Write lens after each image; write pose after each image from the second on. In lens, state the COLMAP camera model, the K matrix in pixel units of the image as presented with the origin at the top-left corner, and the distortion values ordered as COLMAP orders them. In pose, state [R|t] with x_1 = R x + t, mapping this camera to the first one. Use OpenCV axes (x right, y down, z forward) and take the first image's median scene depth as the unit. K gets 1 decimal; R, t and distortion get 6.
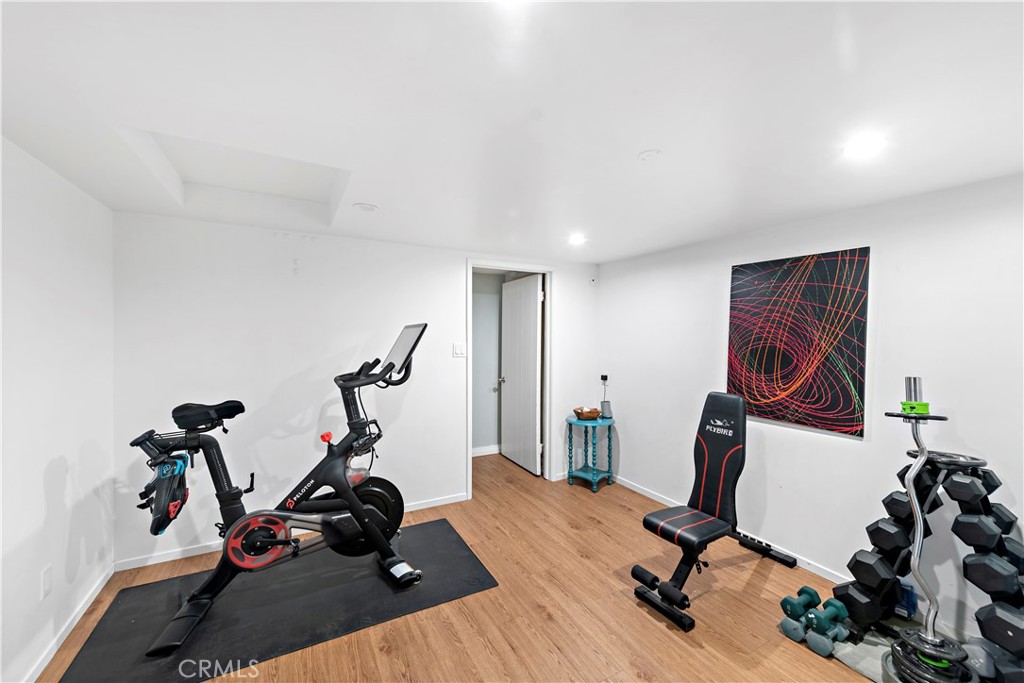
lens RADIAL K [[404.1, 0, 511.2], [0, 404.1, 340.8], [0, 0, 1]] dist [0.002845, -0.000461]
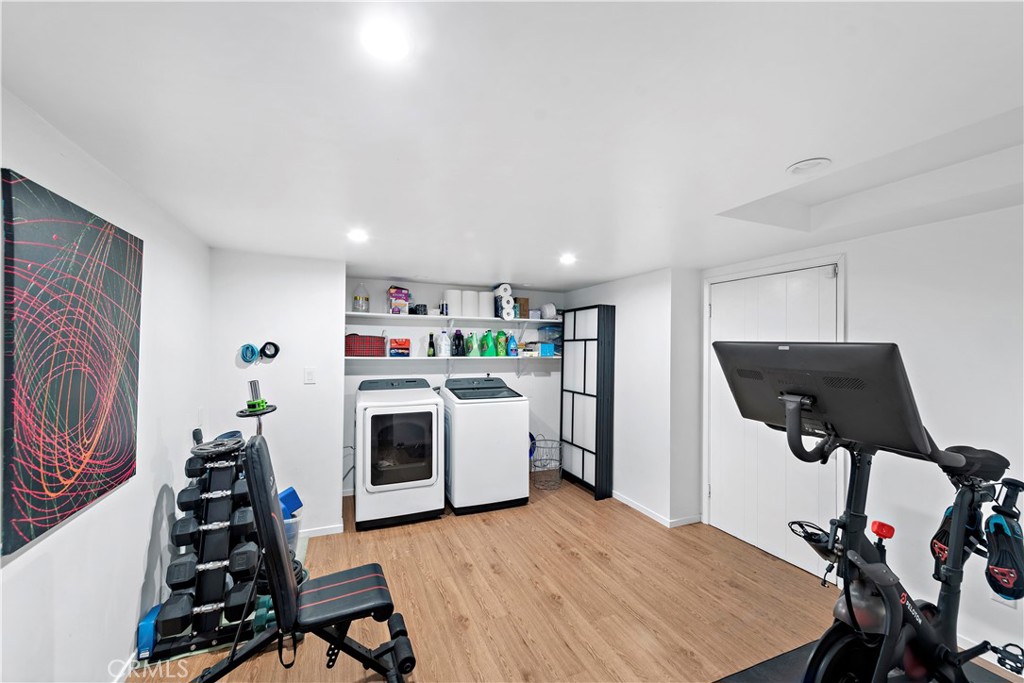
lens RADIAL K [[404.1, 0, 513.5], [0, 404.1, 340.8], [0, 0, 1]] dist [0.002845, -0.000461]
pose [[-0.995620, -0.015622, 0.092177, 0.054237], [-0.015415, 0.999877, 0.002959, -0.045498], [-0.092212, 0.001525, -0.995738, 1.870529]]
